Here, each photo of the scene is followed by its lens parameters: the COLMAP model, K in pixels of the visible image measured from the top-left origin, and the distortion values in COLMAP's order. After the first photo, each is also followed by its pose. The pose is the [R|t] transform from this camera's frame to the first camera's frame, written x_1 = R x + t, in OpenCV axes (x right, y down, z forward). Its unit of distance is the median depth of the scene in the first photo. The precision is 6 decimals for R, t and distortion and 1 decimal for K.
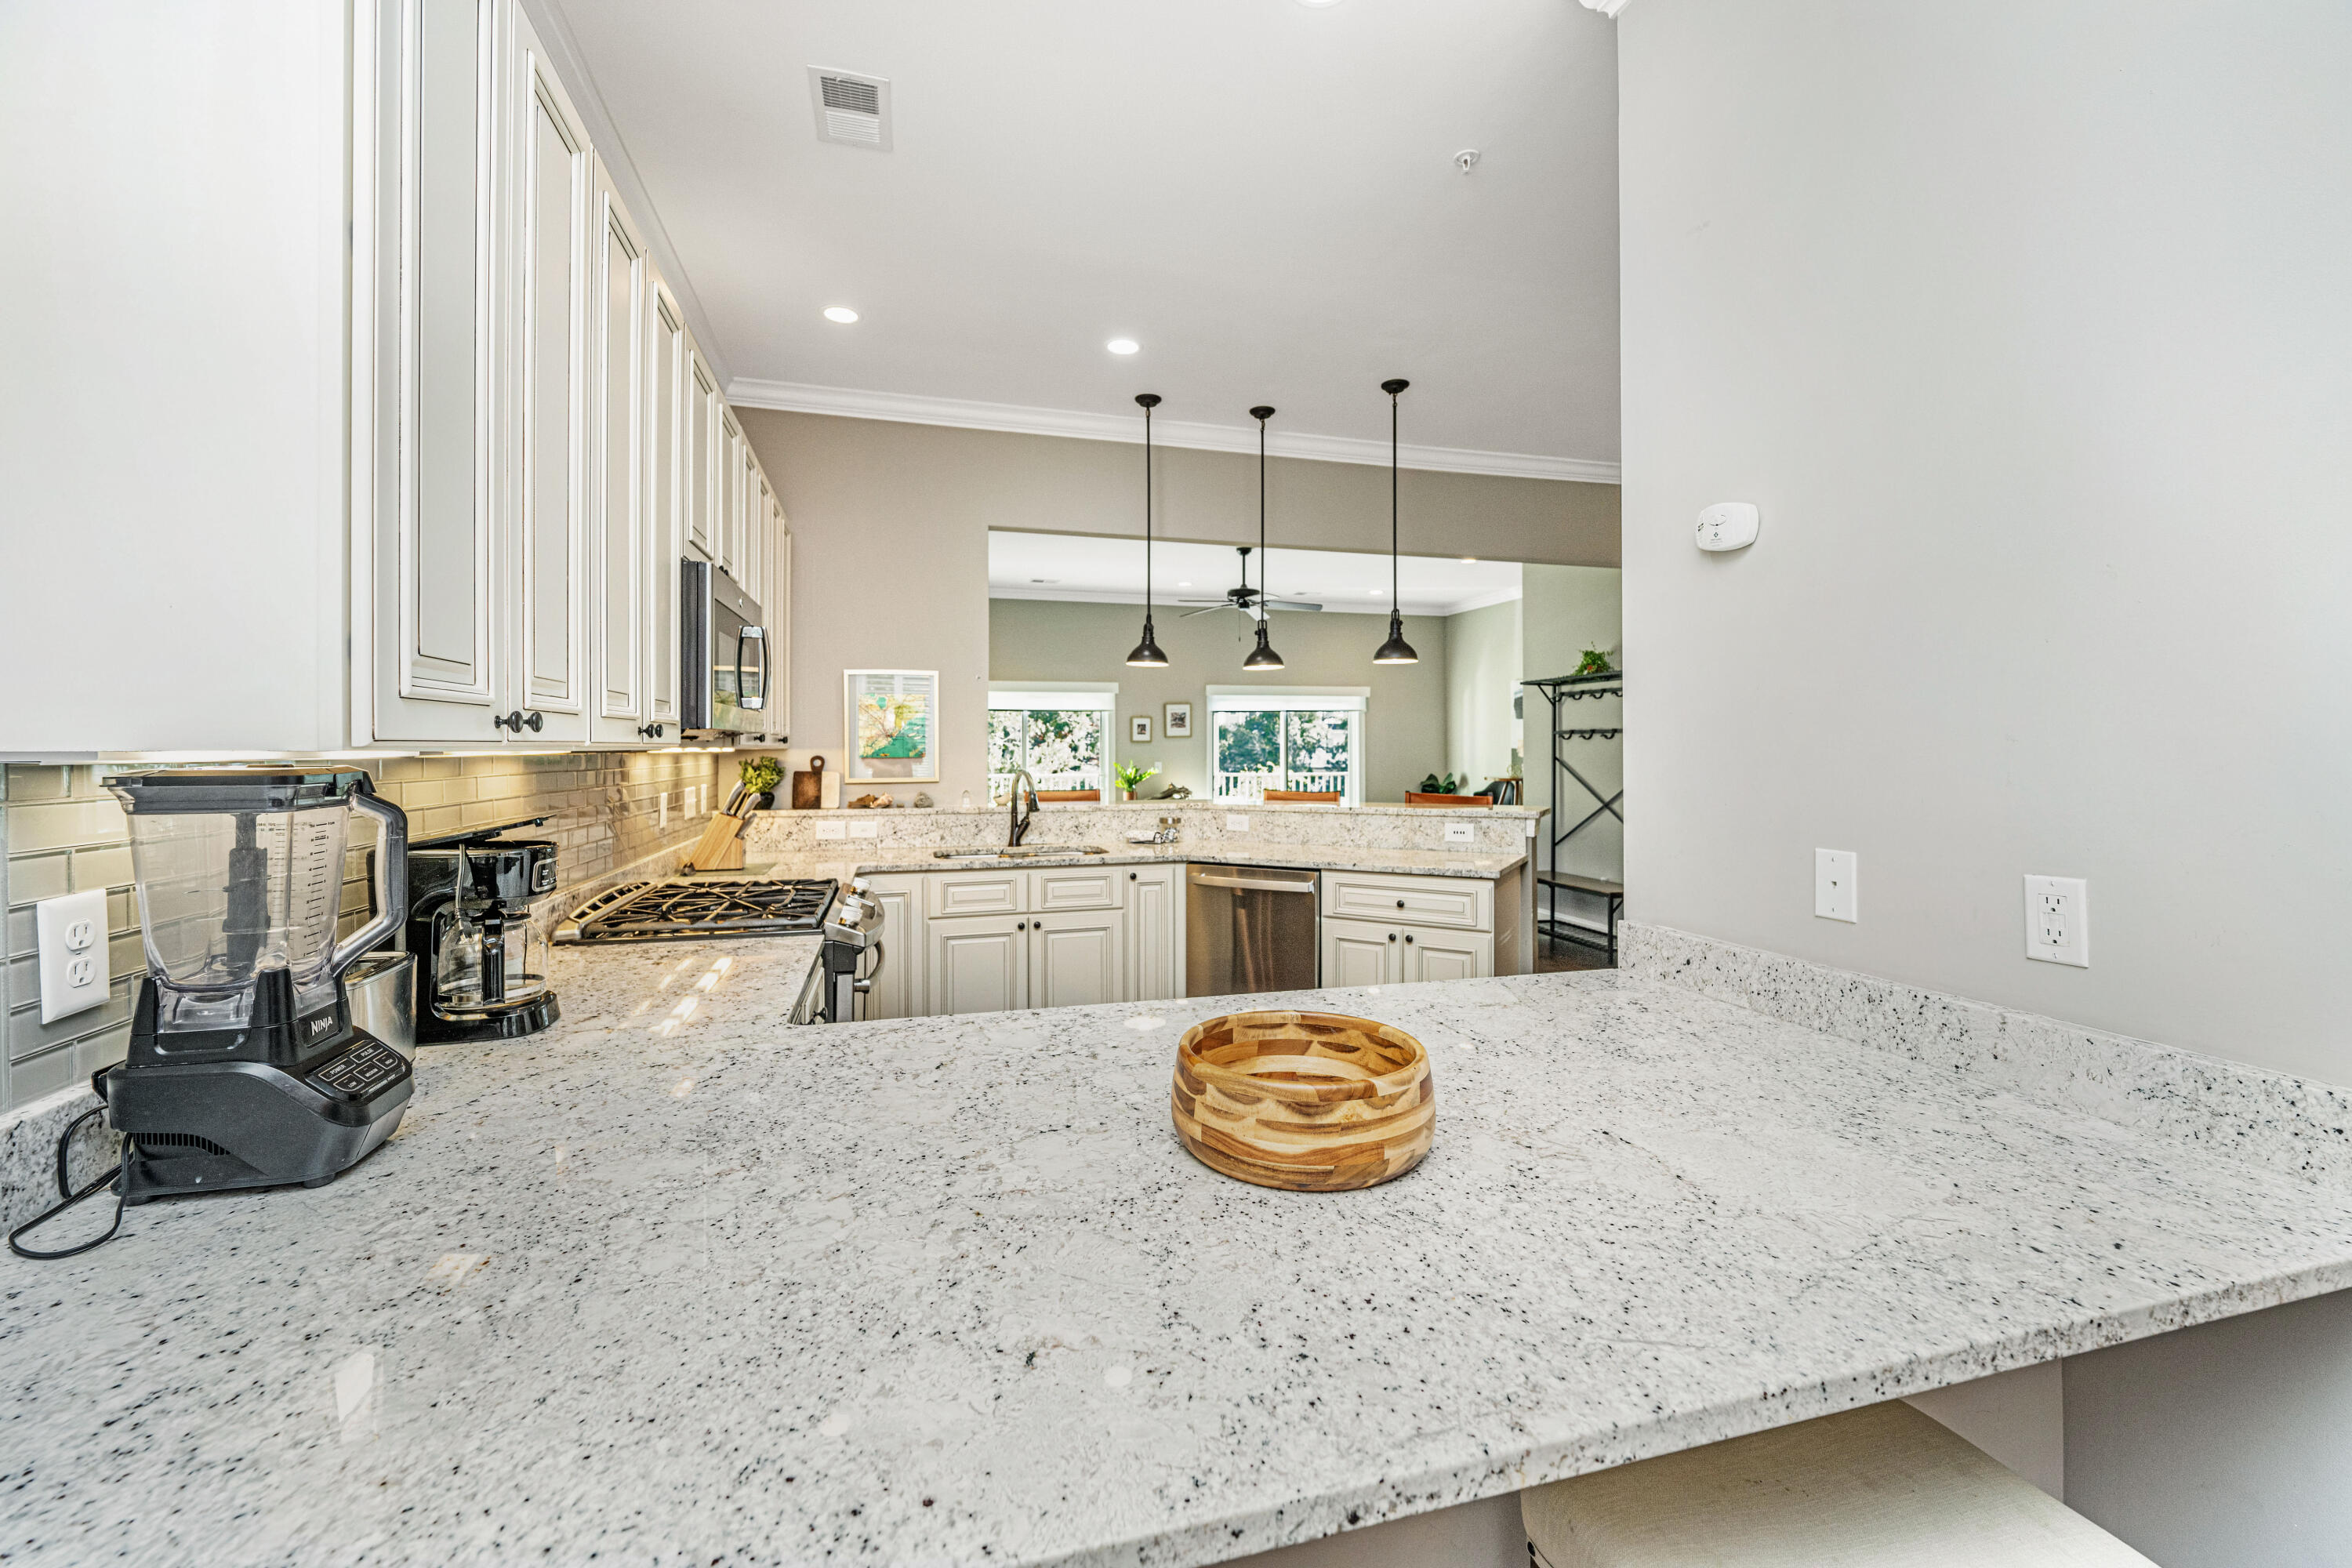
lens RADIAL K [[948.5, 0, 1183.8], [0, 948.5, 742.4], [0, 0, 1]] dist [-0.007105, -0.000234]
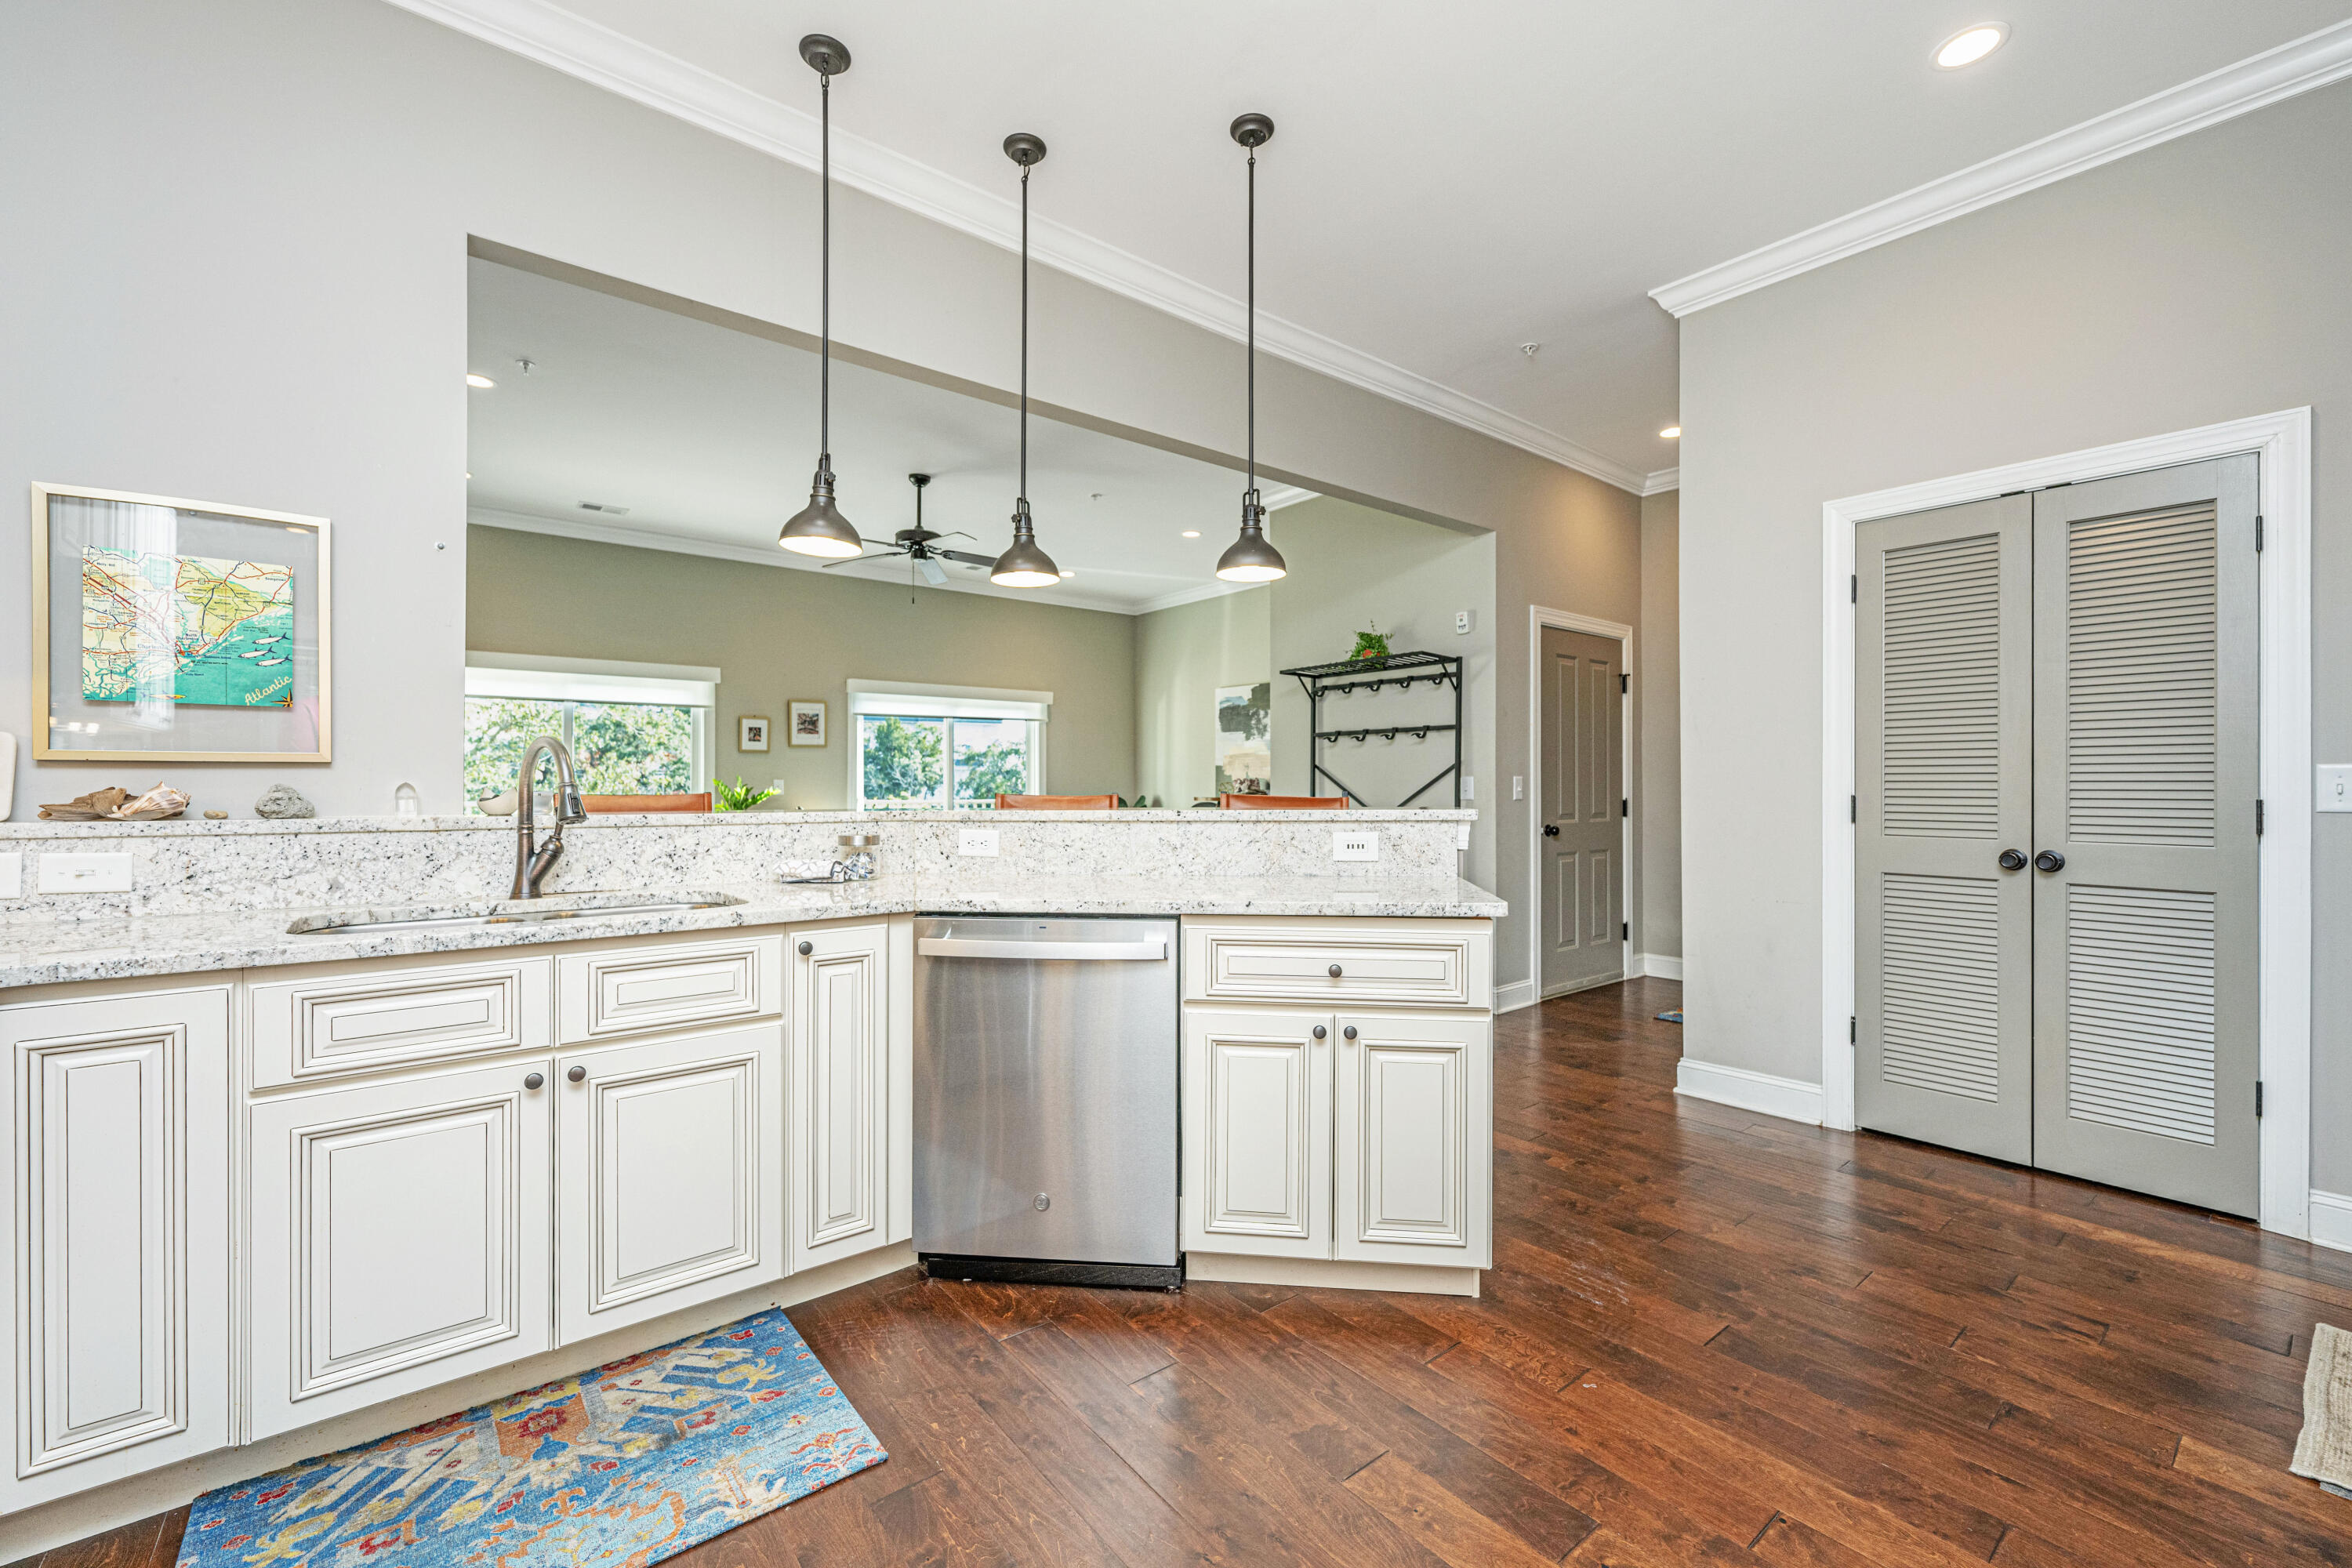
lens RADIAL K [[948.5, 0, 1163.9], [0, 948.5, 780.7], [0, 0, 1]] dist [-0.007105, -0.000234]
pose [[0.925239, 0.004272, 0.379361, -0.061765], [-0.002478, 0.999983, -0.005218, 0.051444], [-0.379377, 0.003887, 0.925234, 0.434784]]
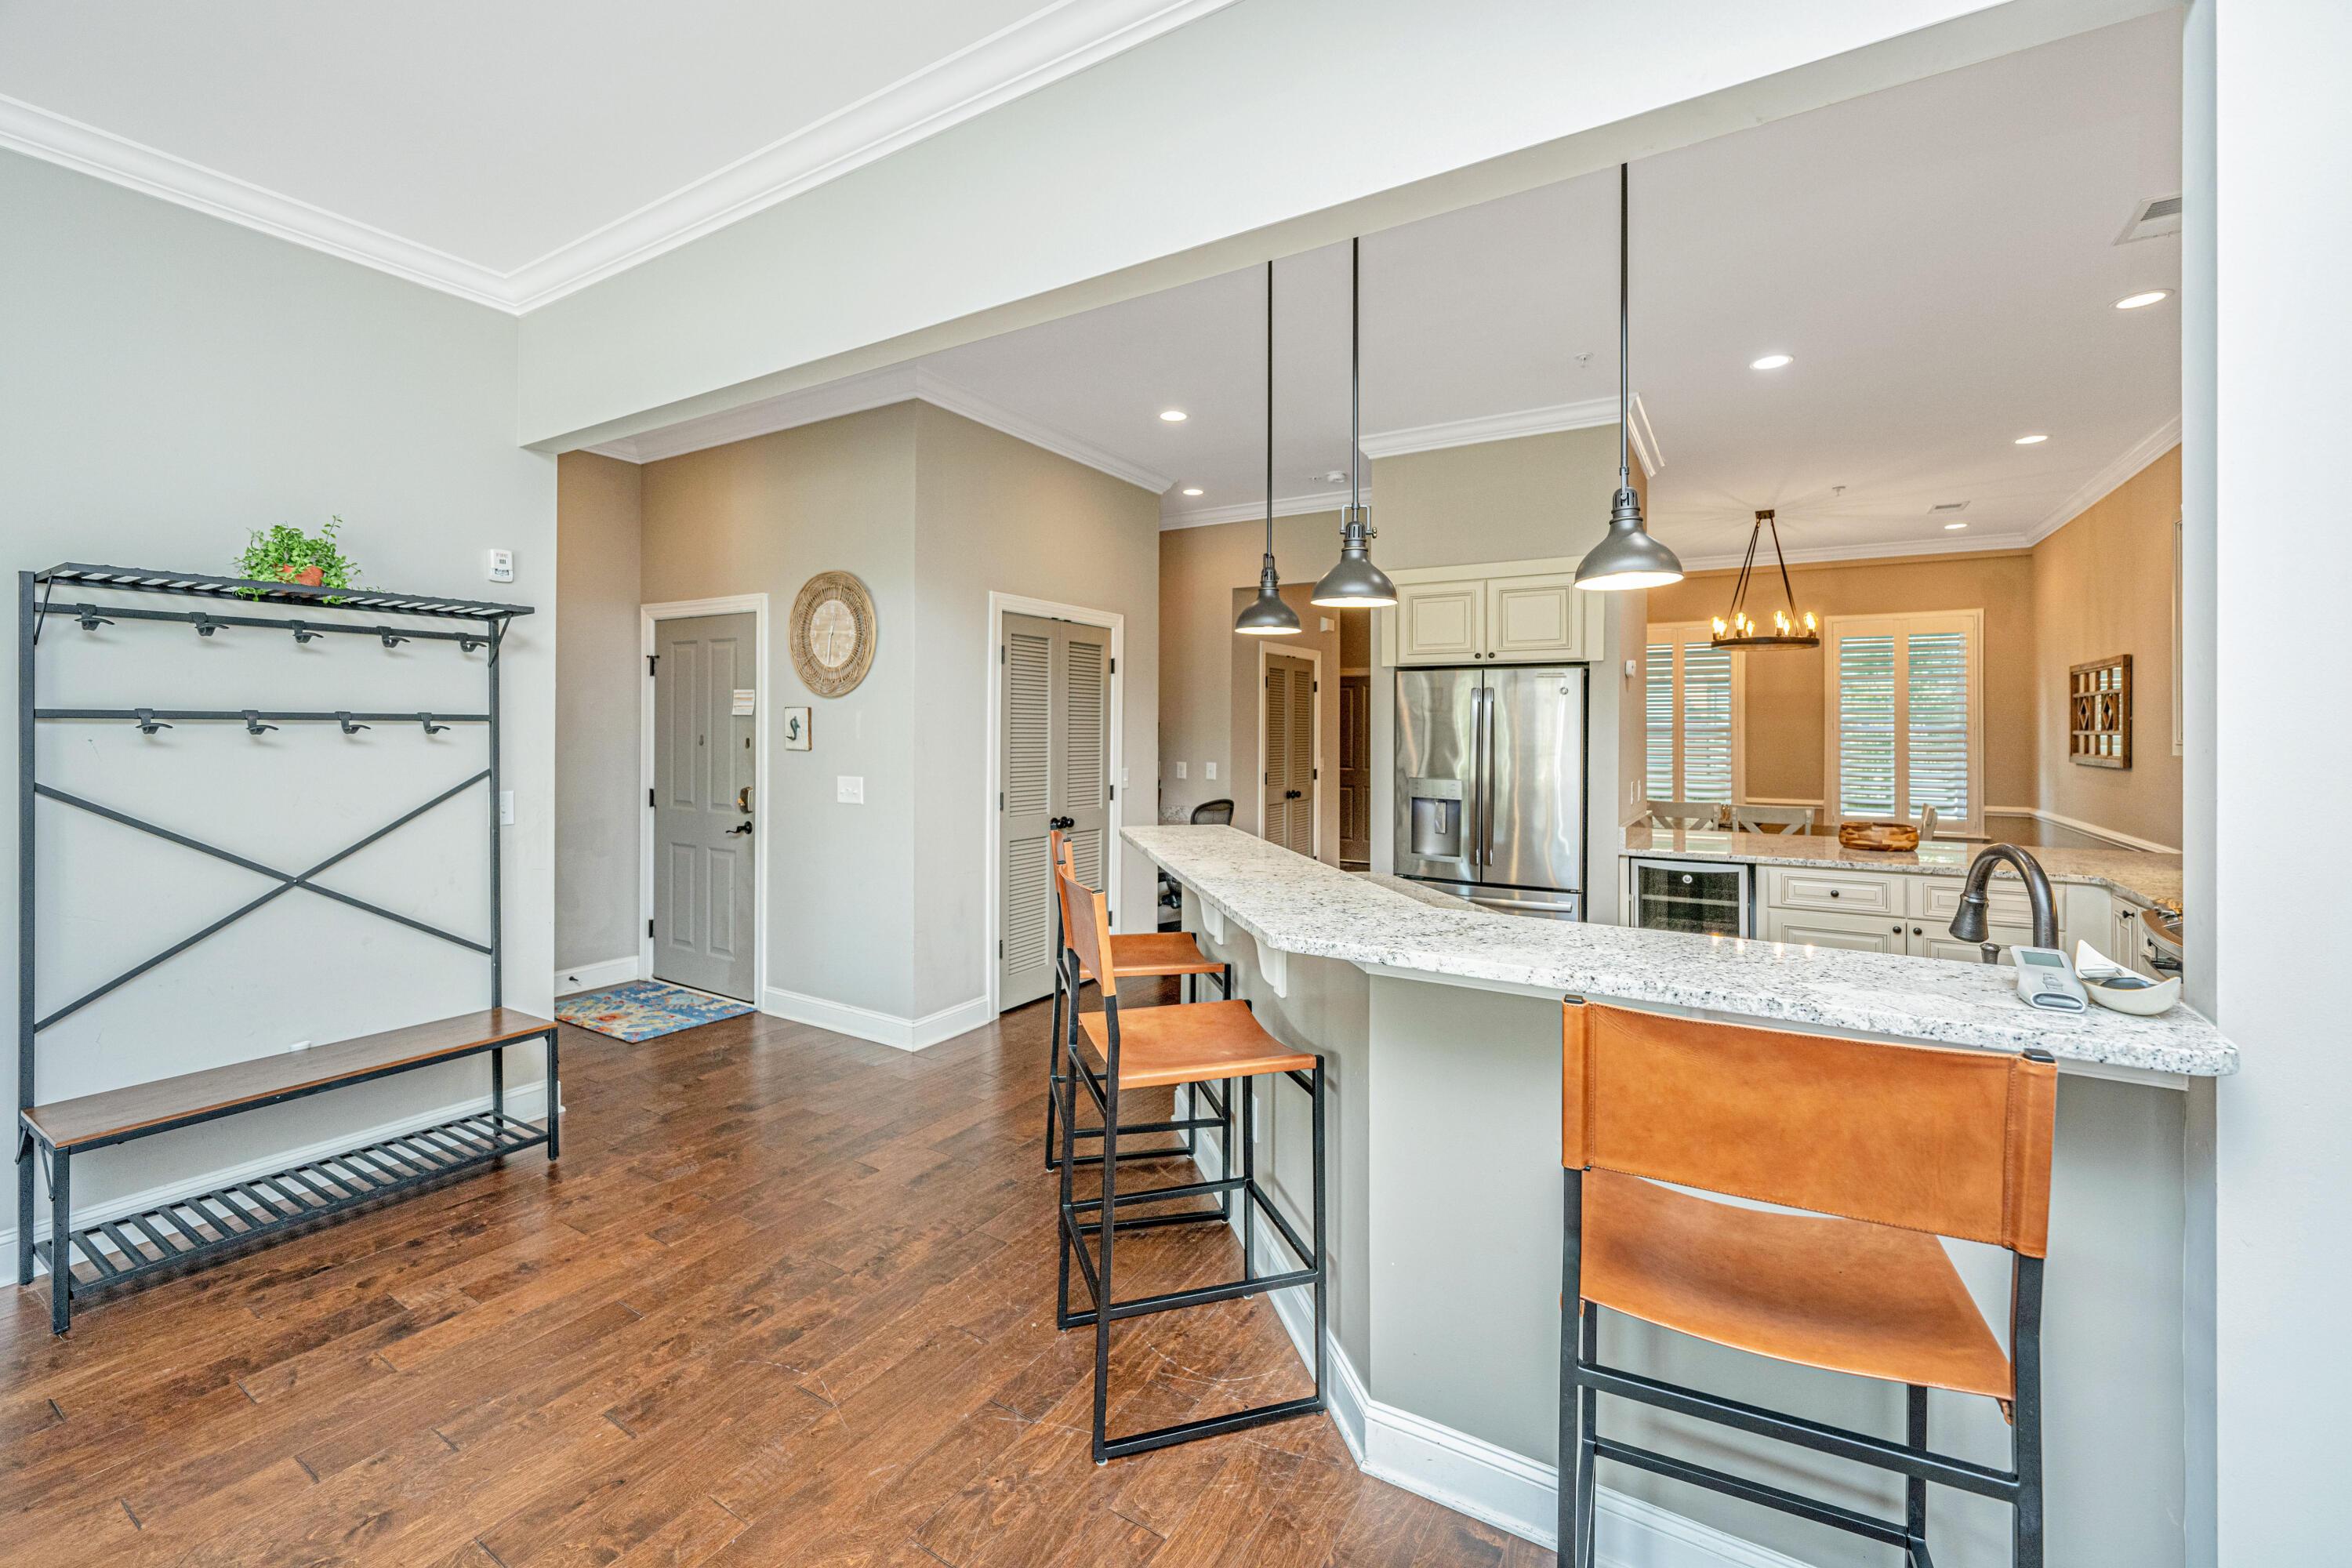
lens RADIAL K [[948.5, 0, 1191.9], [0, 948.5, 726.4], [0, 0, 1]] dist [-0.007105, -0.000234]
pose [[-0.692904, -0.001487, 0.721029, -0.233671], [-0.001959, 0.999998, 0.000179, -0.009693], [-0.721027, -0.001288, -0.692905, 1.404495]]
